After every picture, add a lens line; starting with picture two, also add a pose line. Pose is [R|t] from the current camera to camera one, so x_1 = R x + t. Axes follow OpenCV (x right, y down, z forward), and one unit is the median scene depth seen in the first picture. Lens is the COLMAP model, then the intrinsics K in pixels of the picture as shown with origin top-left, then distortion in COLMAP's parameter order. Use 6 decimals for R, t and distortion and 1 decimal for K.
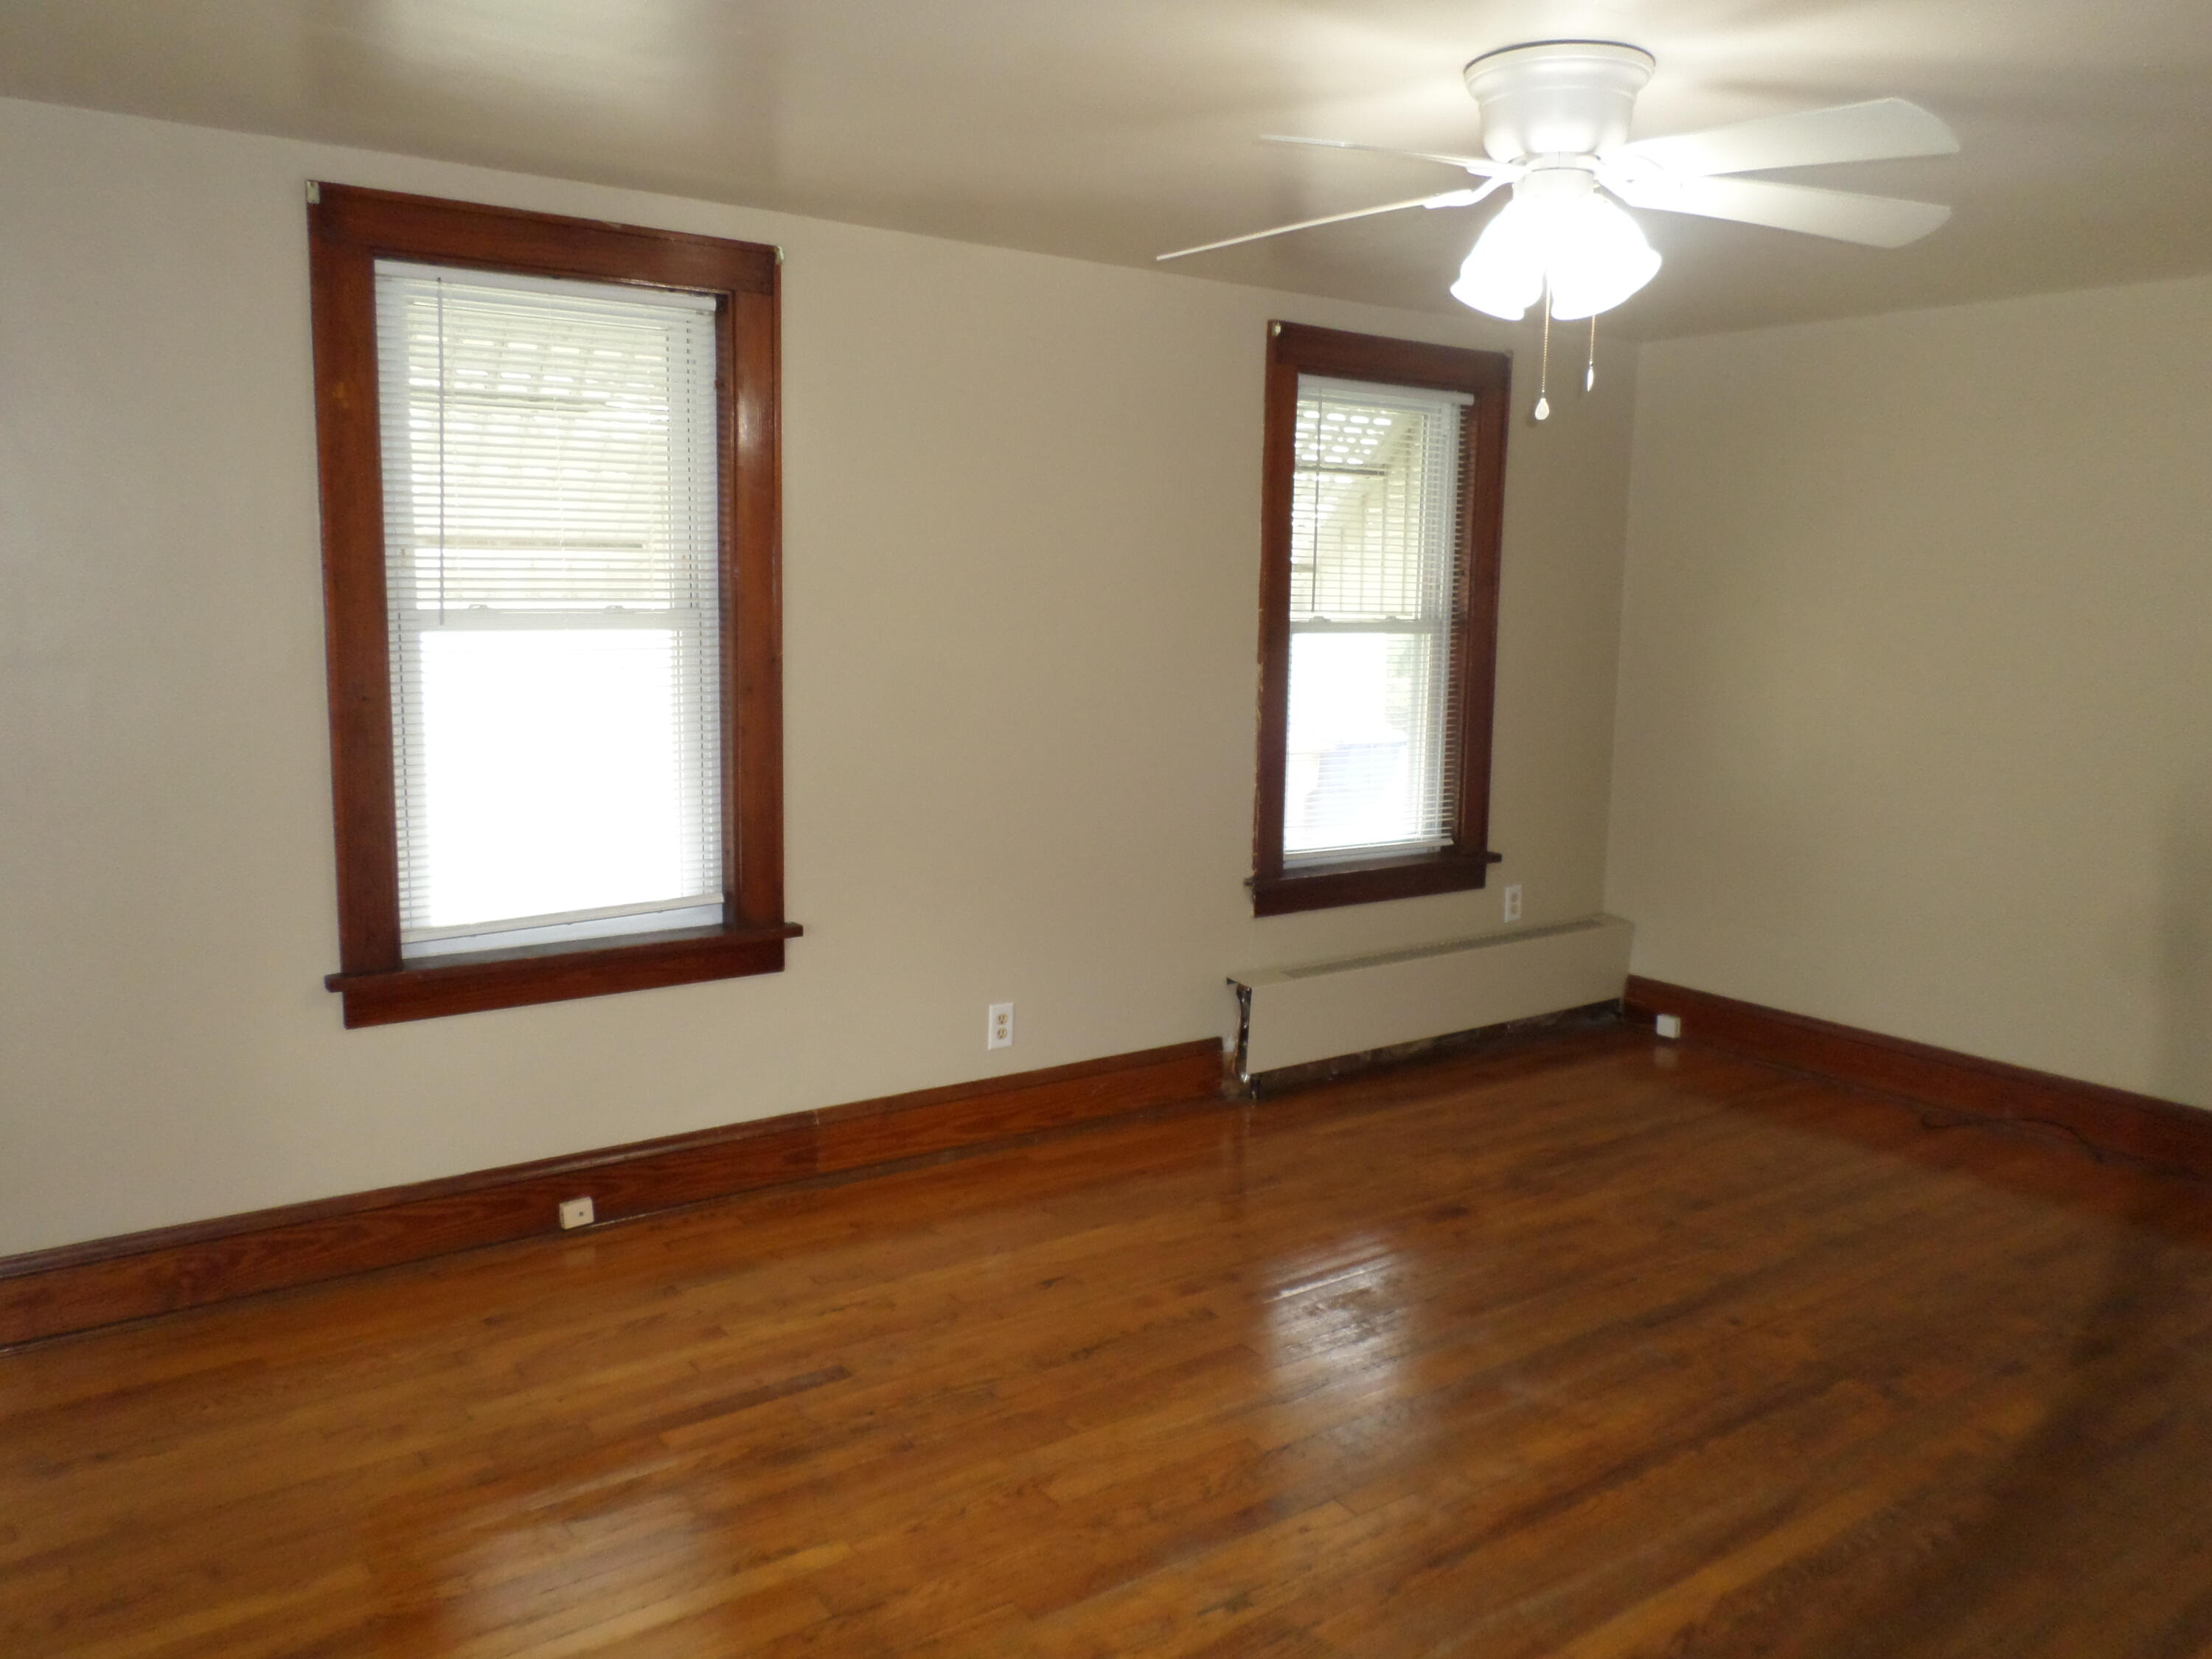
lens RADIAL K [[1693.5, 0, 1103.4], [0, 1693.5, 821.0], [0, 0, 1]] dist [0.006700, -0.015962]
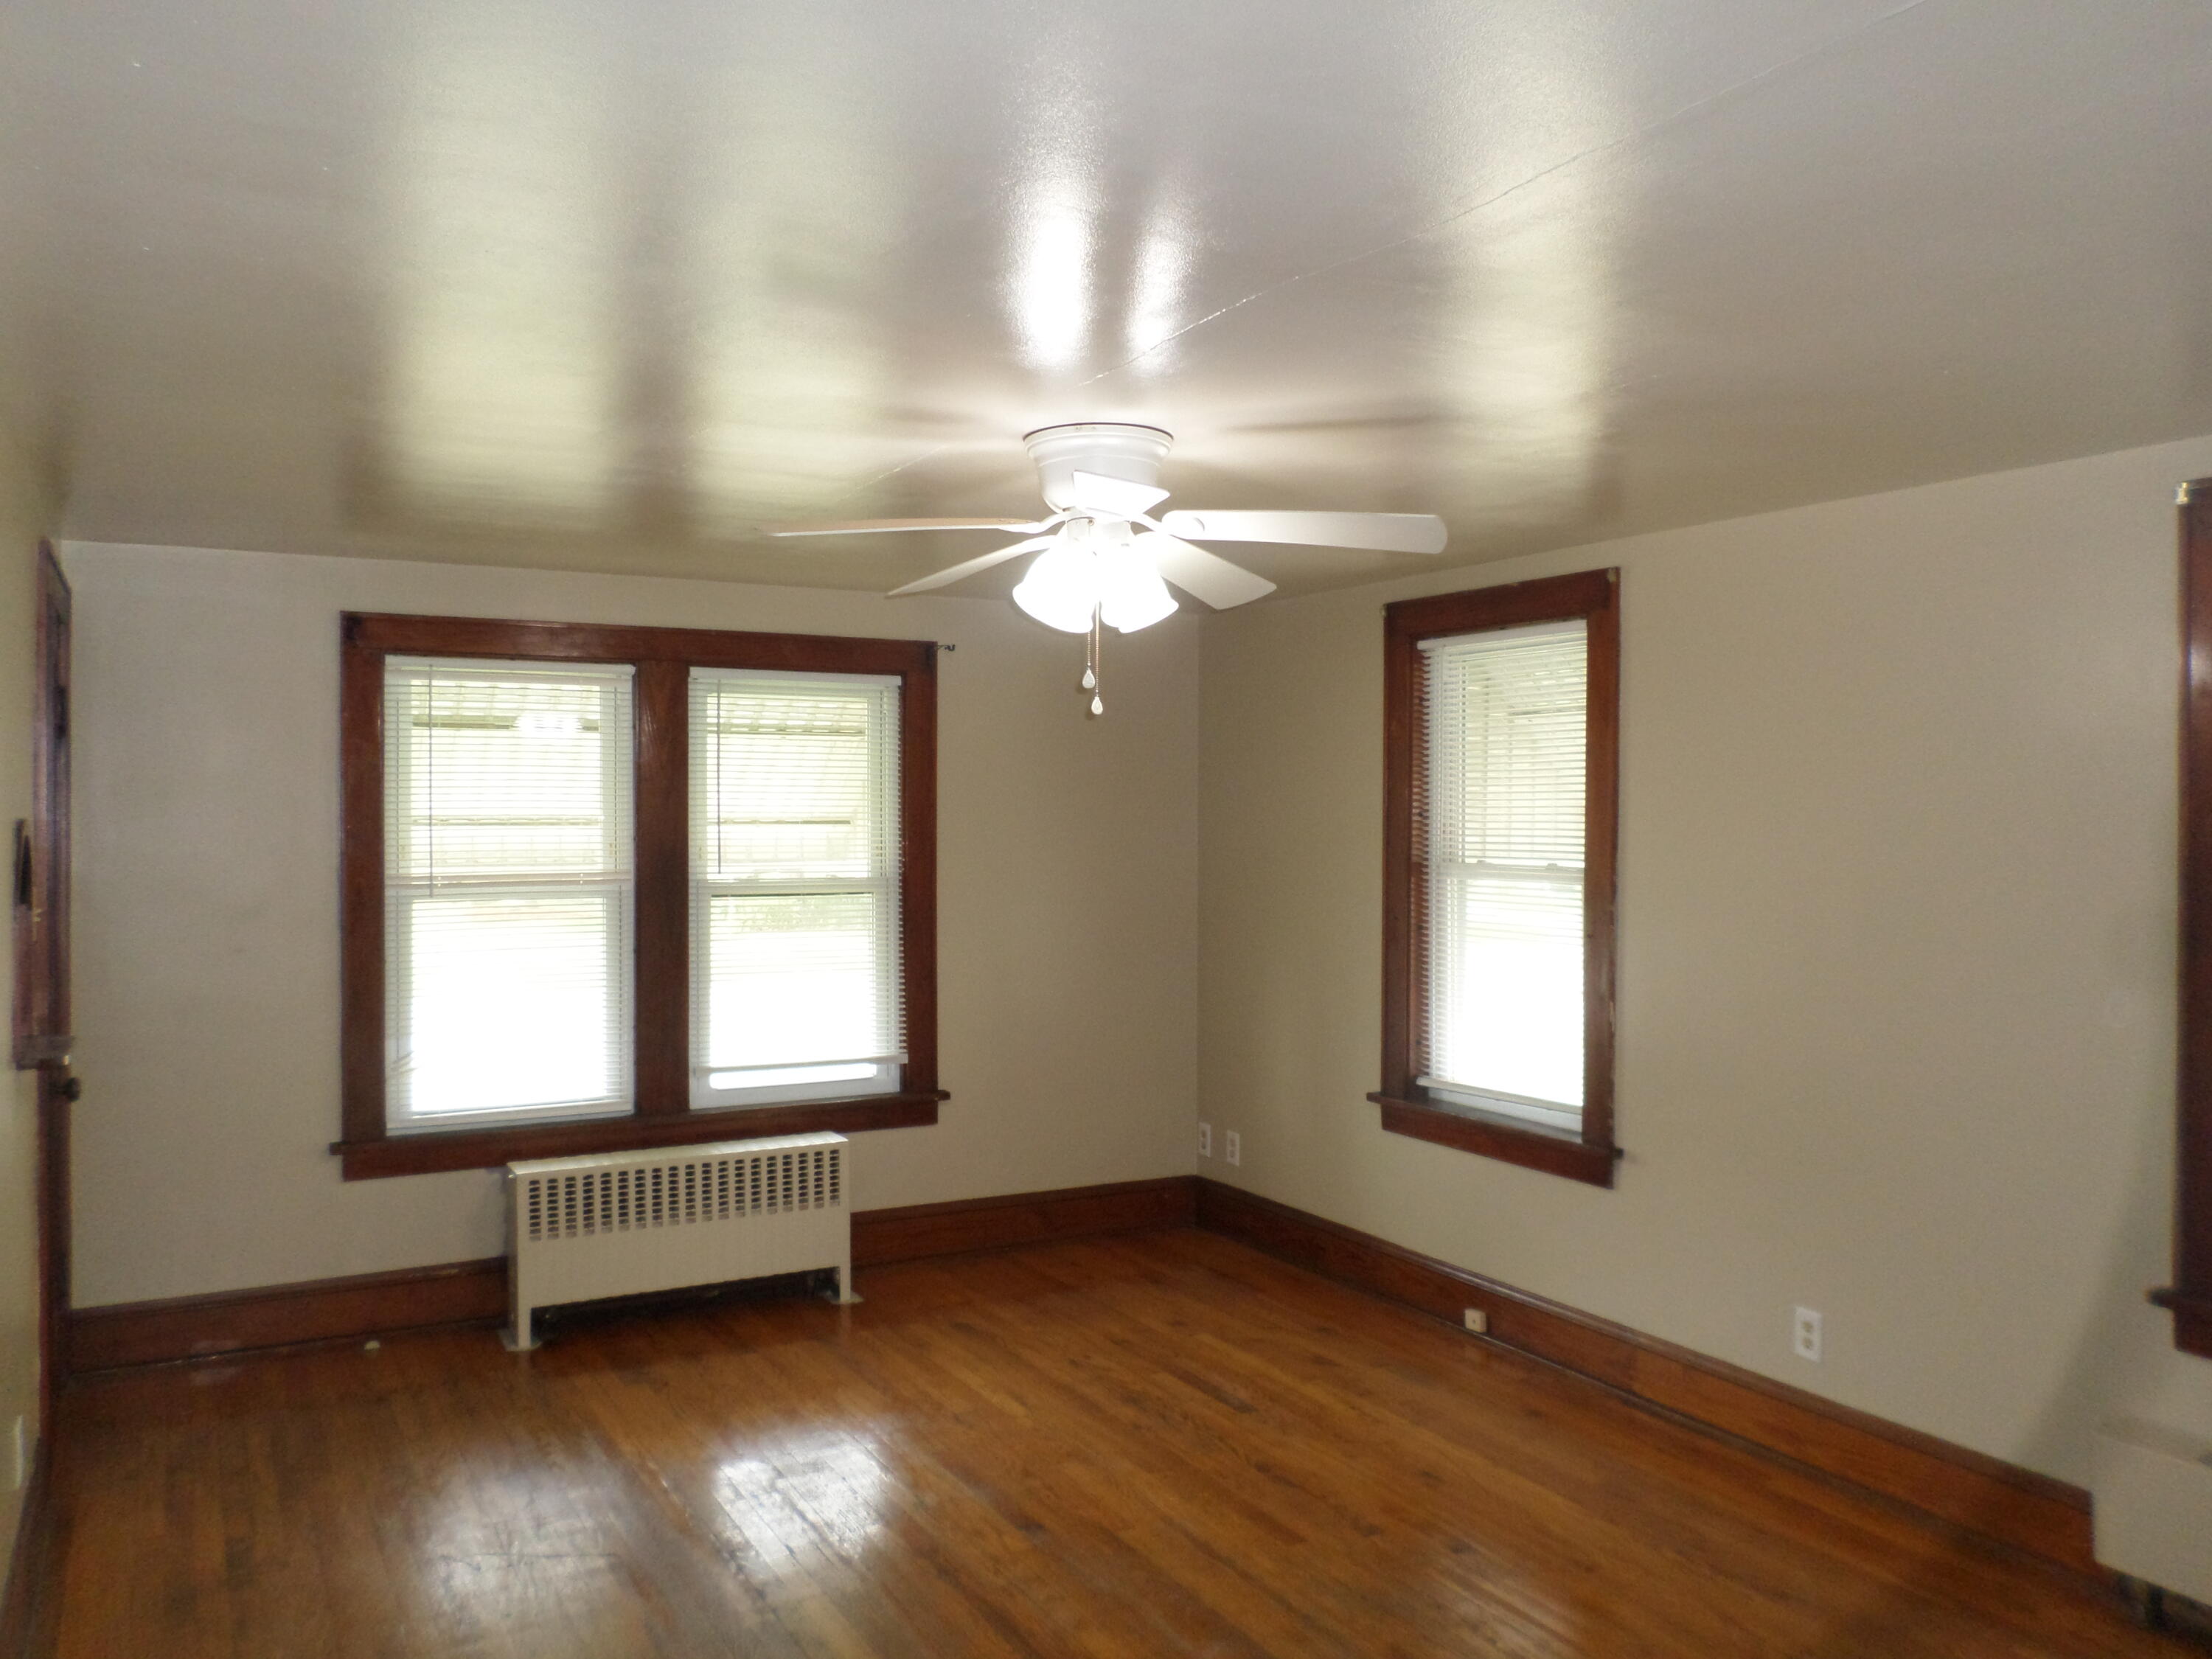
lens RADIAL K [[1693.5, 0, 1106.1], [0, 1693.5, 832.1], [0, 0, 1]] dist [0.006700, -0.015962]
pose [[-0.118154, -0.005976, -0.992977, 1.116482], [-0.142937, 0.989670, 0.011052, -0.126898], [0.982654, 0.143239, -0.117788, 0.887555]]
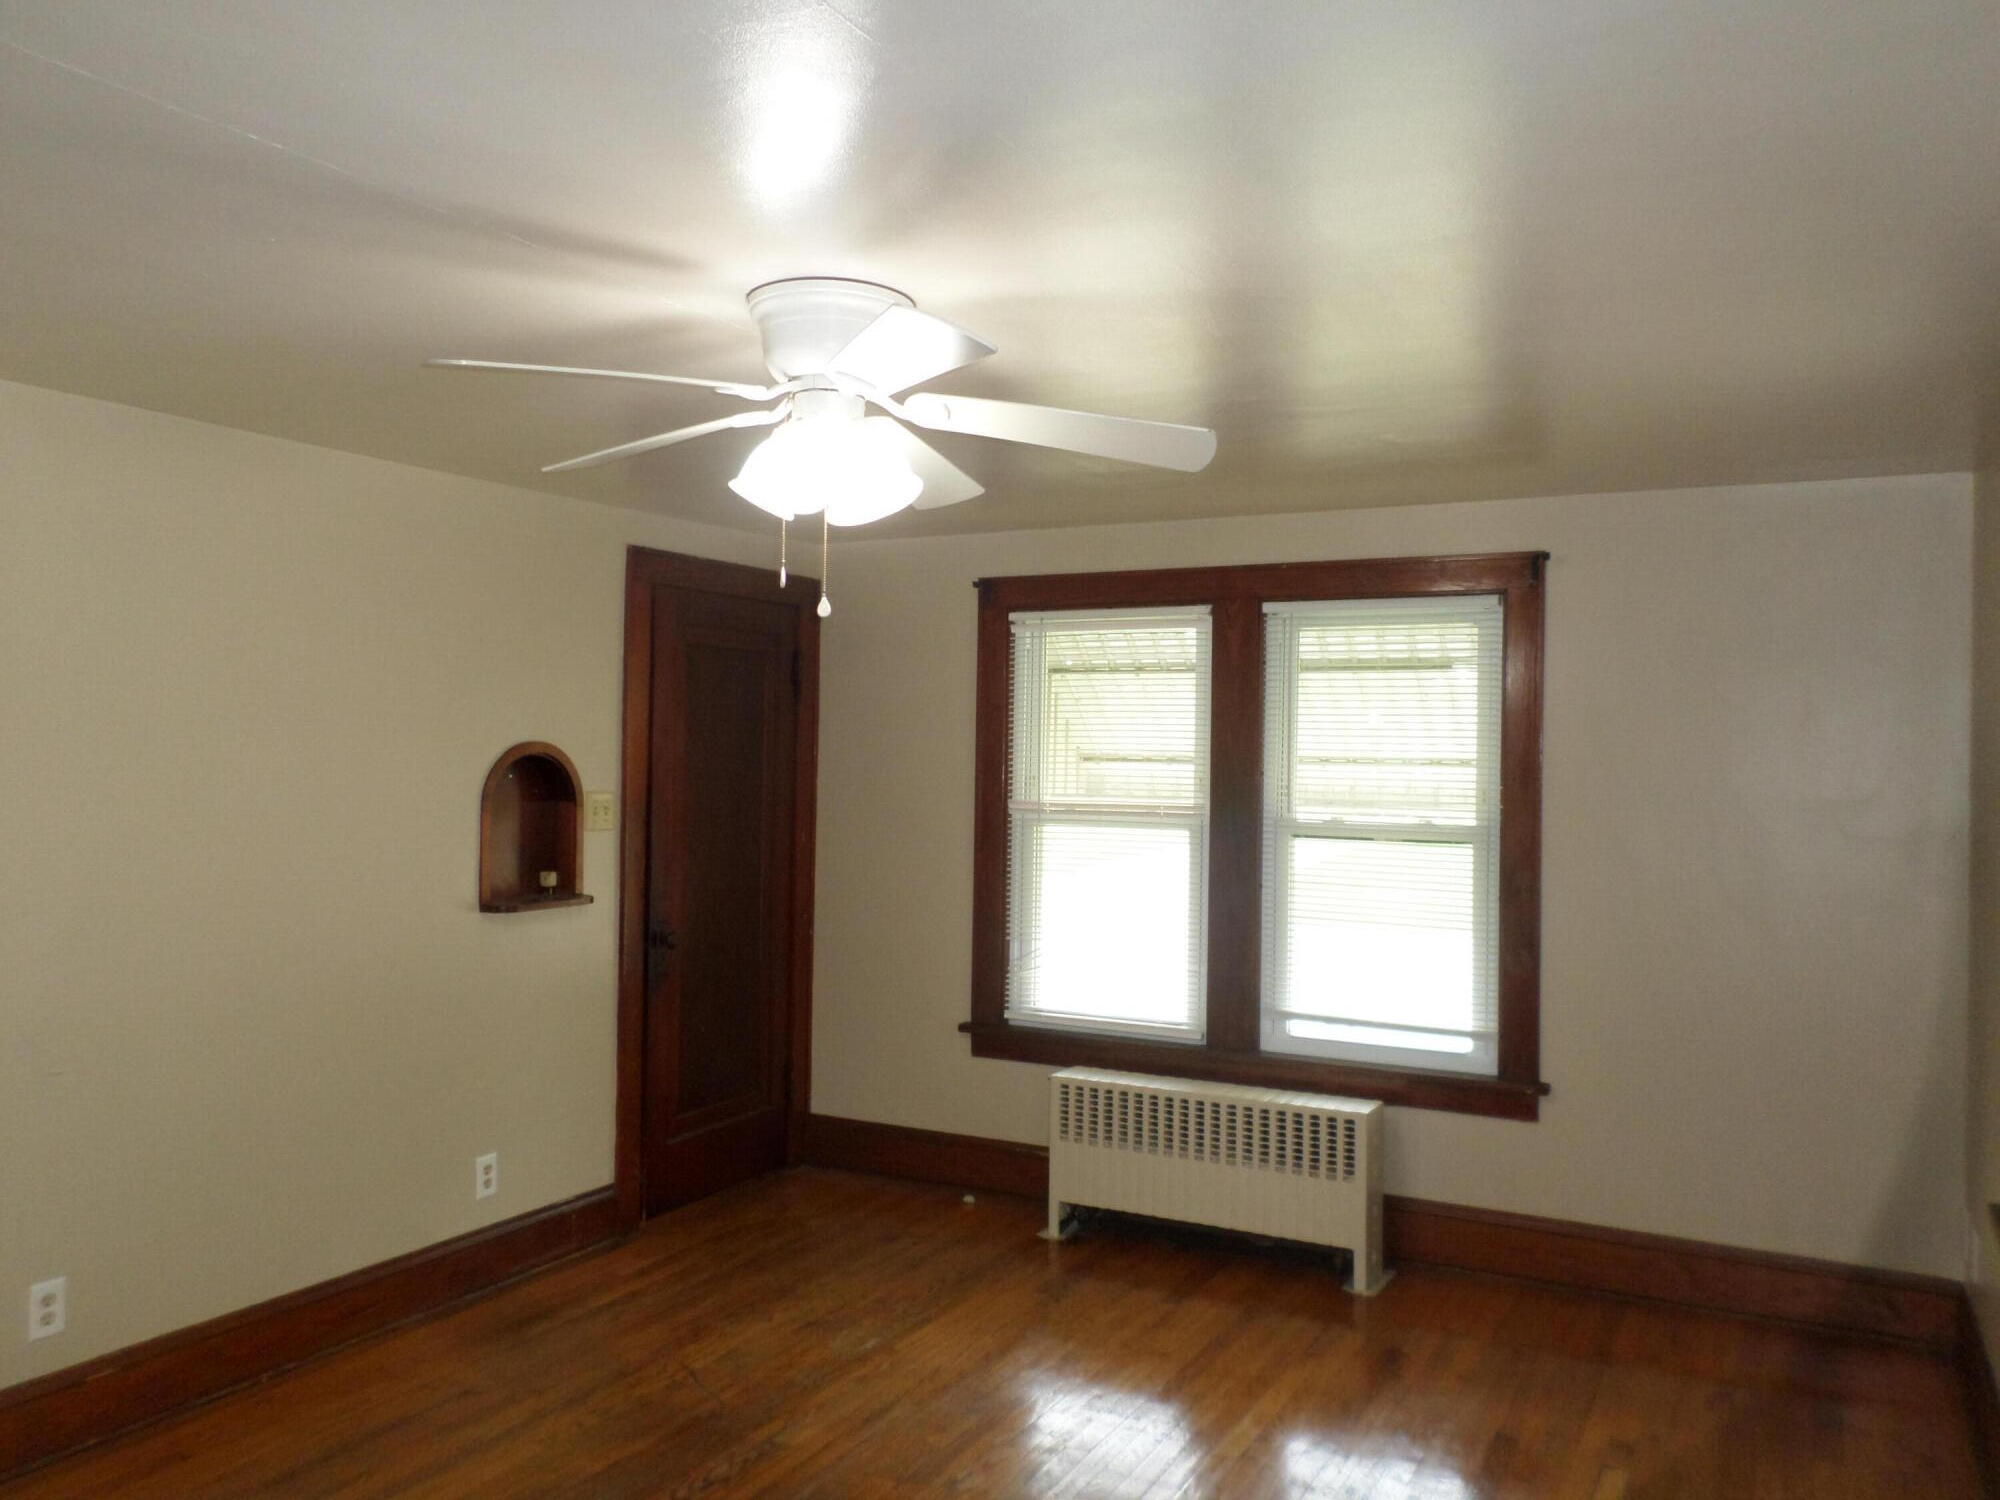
lens RADIAL K [[1531.2, 0, 998.3], [0, 1531.2, 762.6], [0, 0, 1]] dist [0.006700, -0.015962]
pose [[-0.890565, -0.030739, -0.453815, 0.459761], [-0.095594, 0.988080, 0.120666, -0.206158], [0.444697, 0.150842, -0.882888, 1.449682]]
